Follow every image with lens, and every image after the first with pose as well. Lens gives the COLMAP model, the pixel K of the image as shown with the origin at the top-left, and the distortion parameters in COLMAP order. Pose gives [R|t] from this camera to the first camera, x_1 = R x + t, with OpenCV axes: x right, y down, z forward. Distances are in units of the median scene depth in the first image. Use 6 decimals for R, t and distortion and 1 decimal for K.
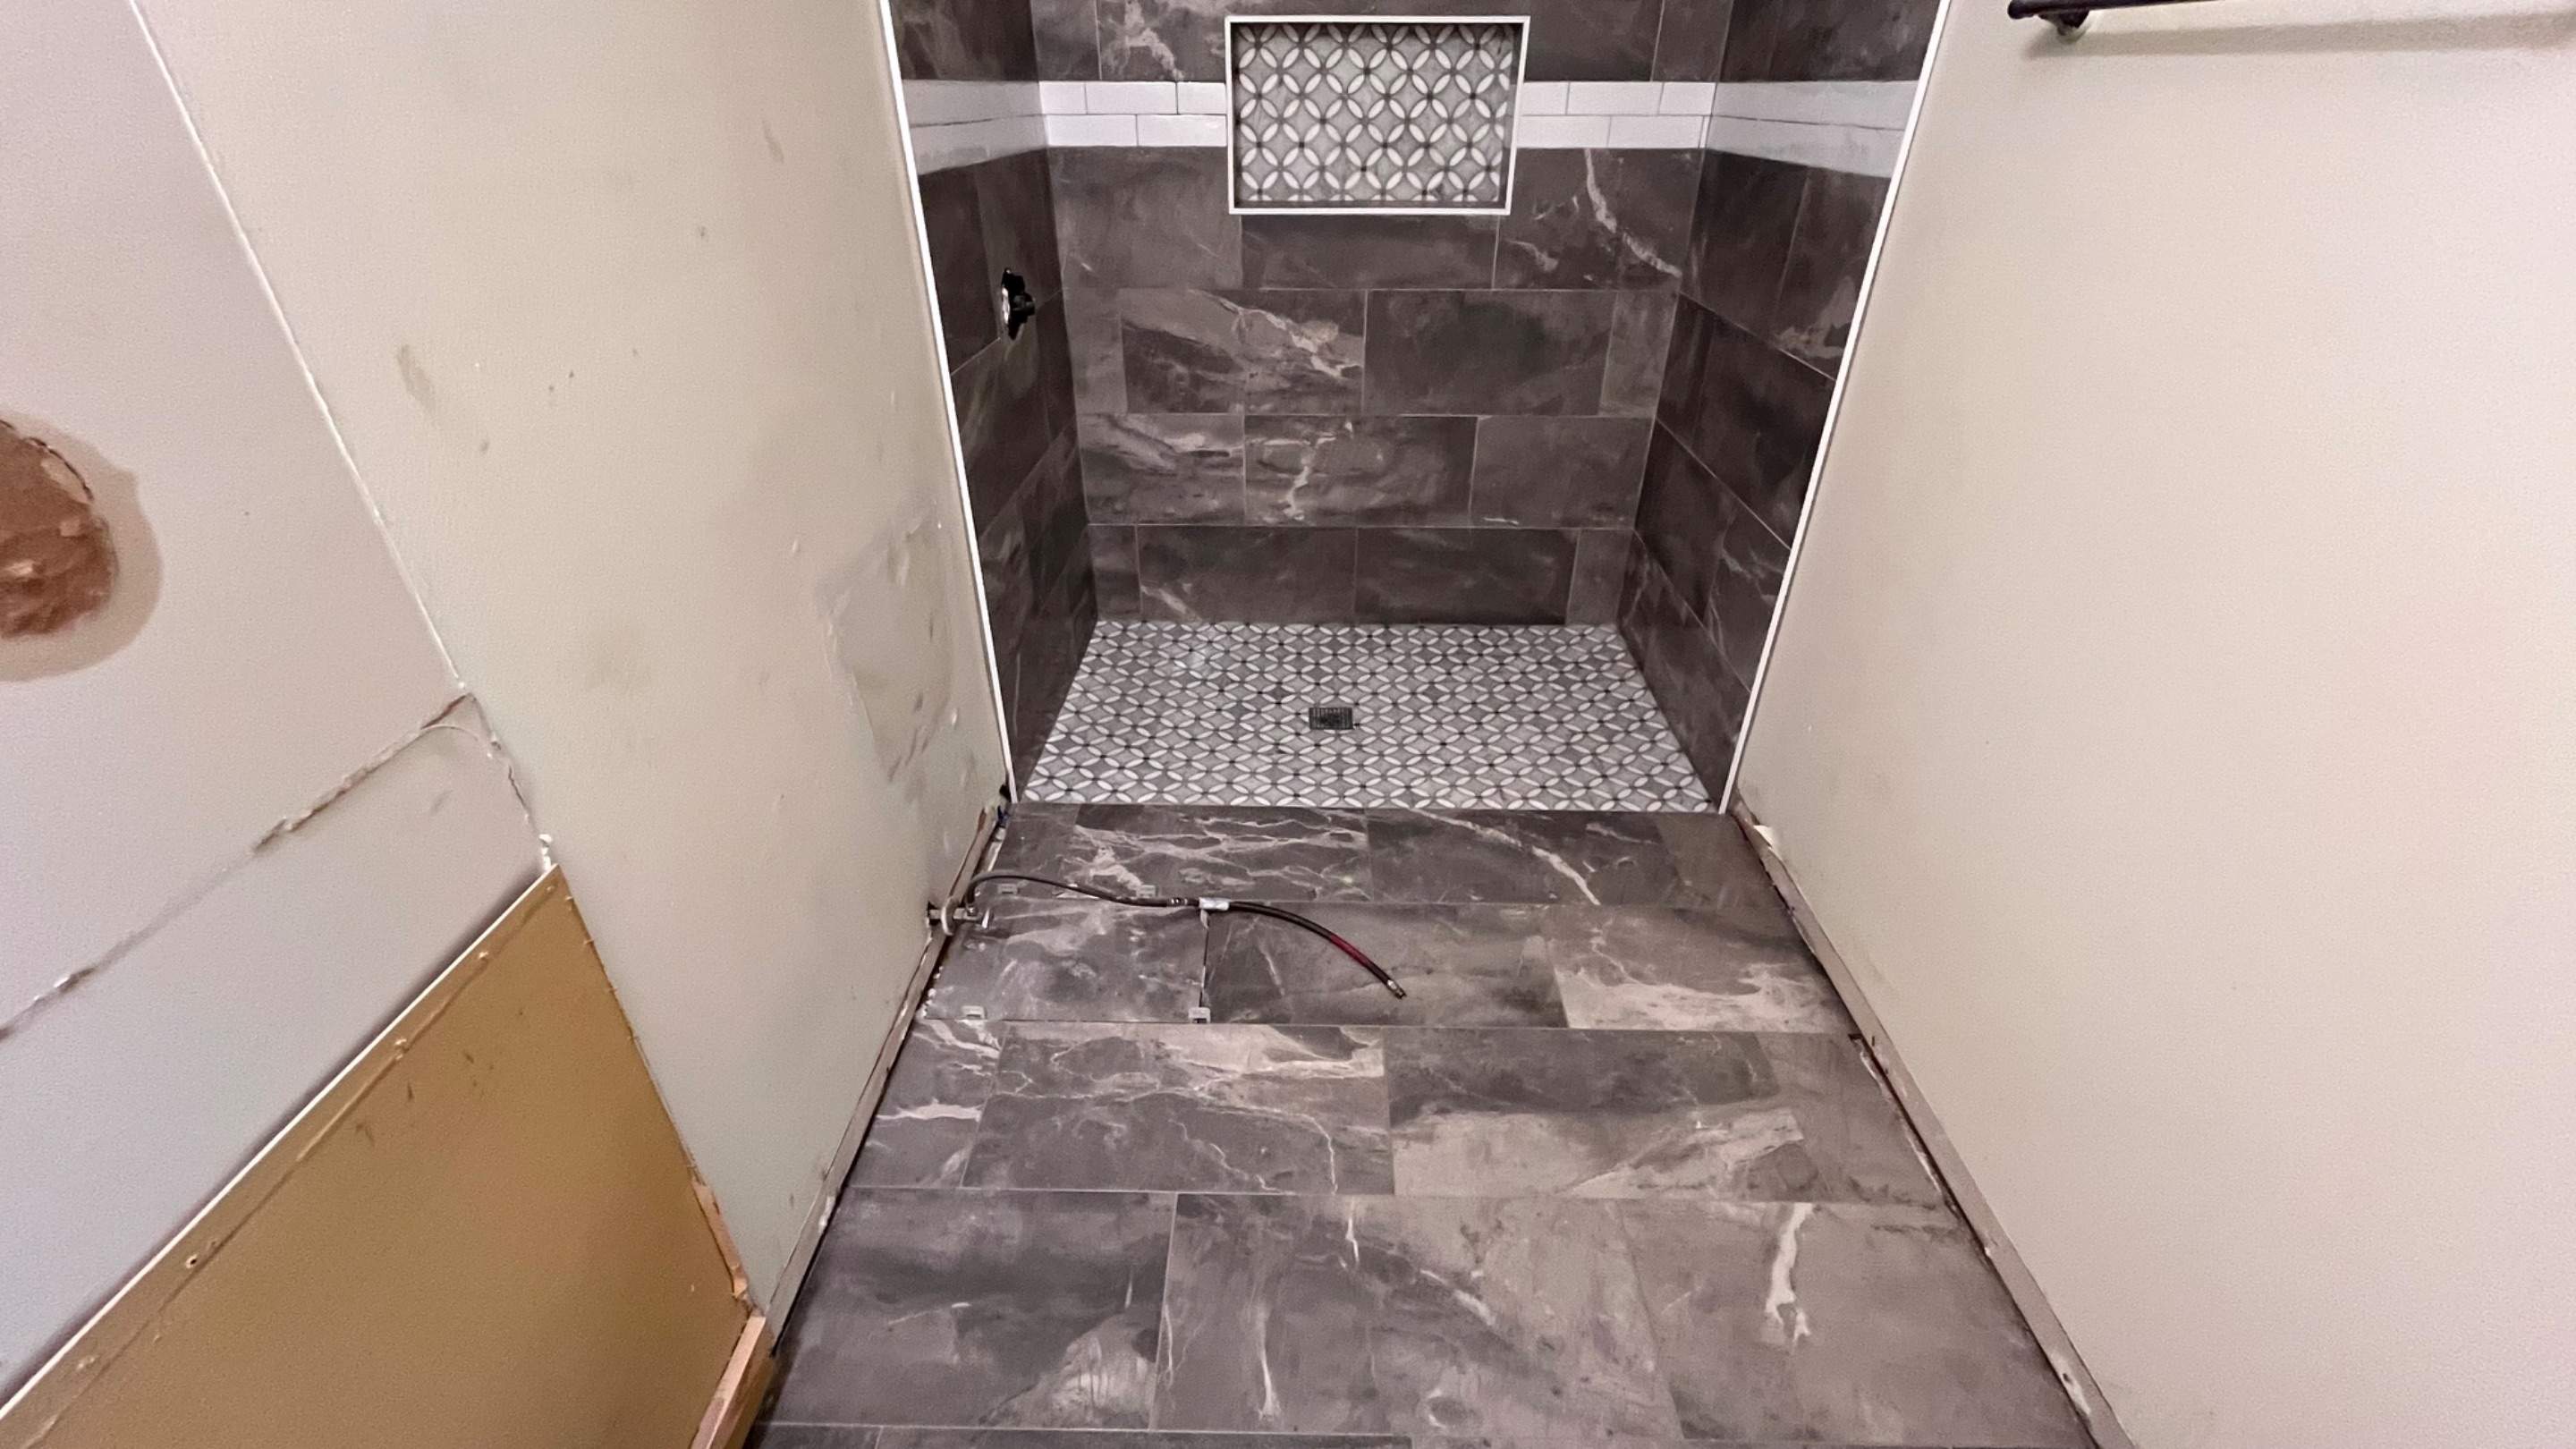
lens RADIAL K [[1049.7, 0, 1281.1], [0, 1049.7, 727.4], [0, 0, 1]] dist [-0.001104, 0.000066]
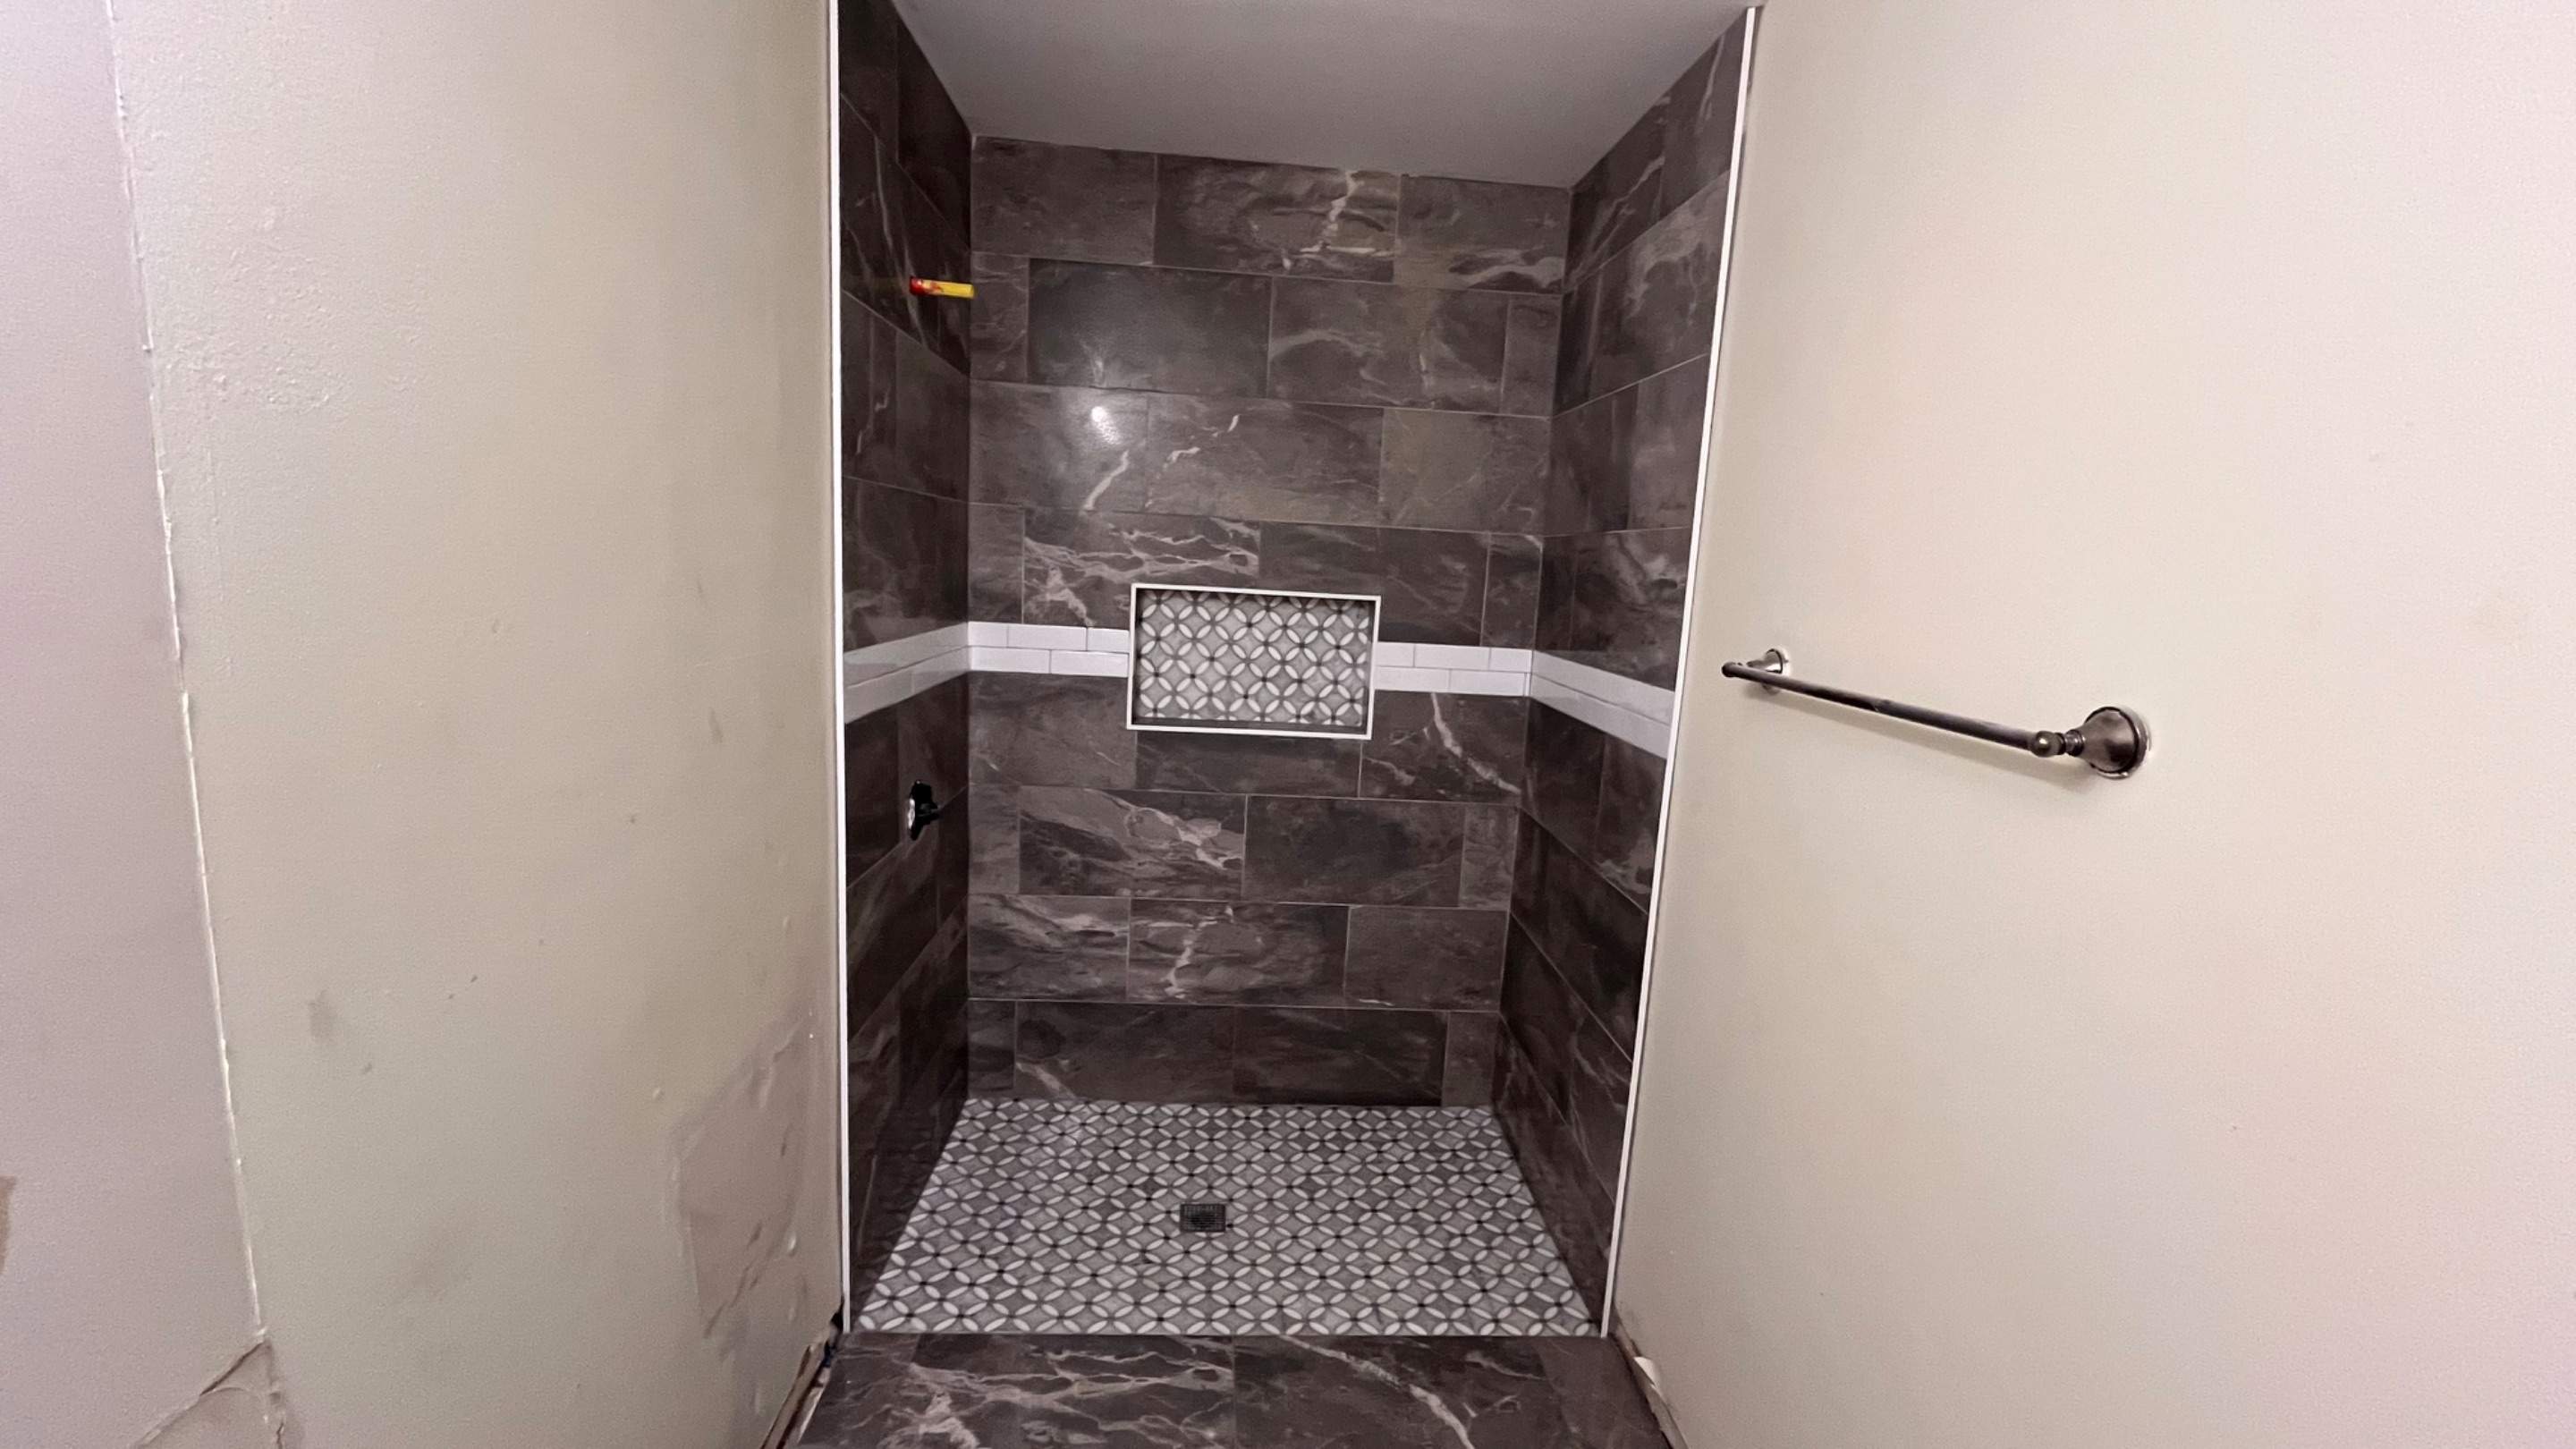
lens RADIAL K [[1049.7, 0, 1280.6], [0, 1049.7, 727.3], [0, 0, 1]] dist [-0.001104, 0.000066]
pose [[0.995163, 0.040309, 0.089581, 0.015548], [-0.002709, 0.922847, -0.385156, -0.058891], [-0.098195, 0.383051, 0.918493, -0.063393]]
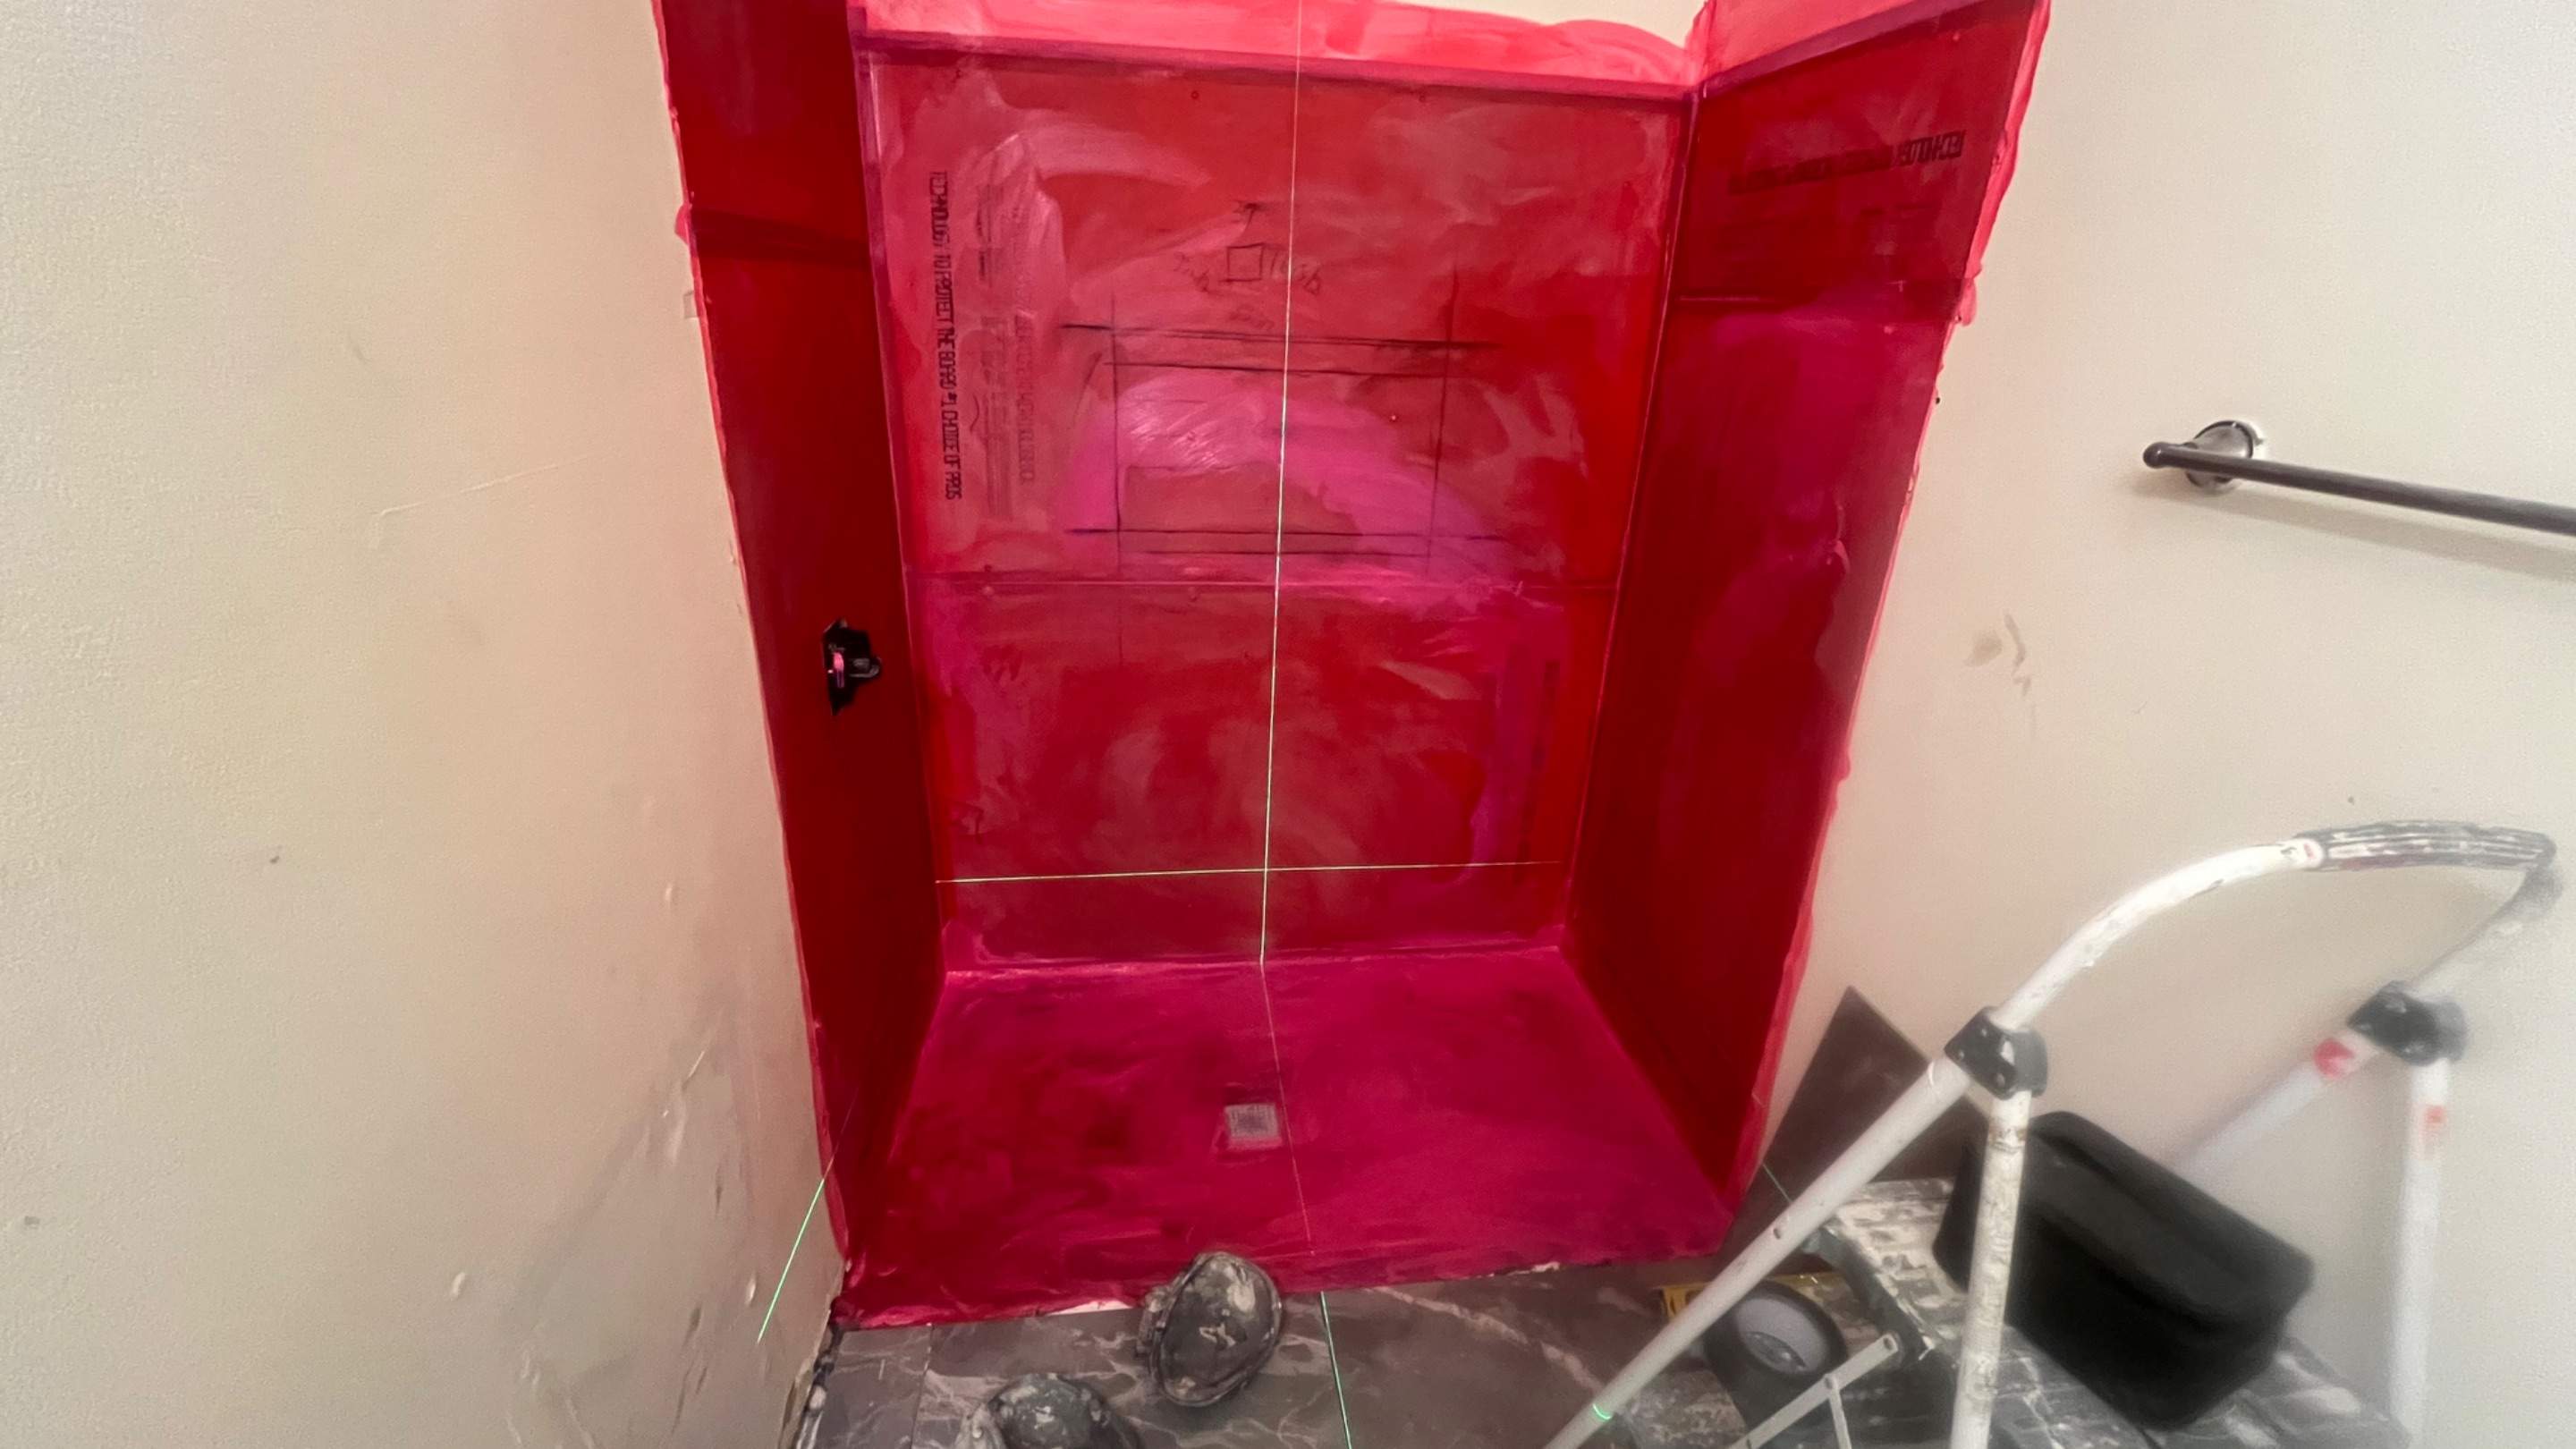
lens RADIAL K [[1049.7, 0, 1274.3], [0, 1049.7, 713.7], [0, 0, 1]] dist [-0.001104, 0.000066]
pose [[0.988993, -0.021290, 0.146424, -0.051869], [0.046076, 0.984704, -0.168034, -0.197872], [-0.140607, 0.172931, 0.974846, 0.172095]]
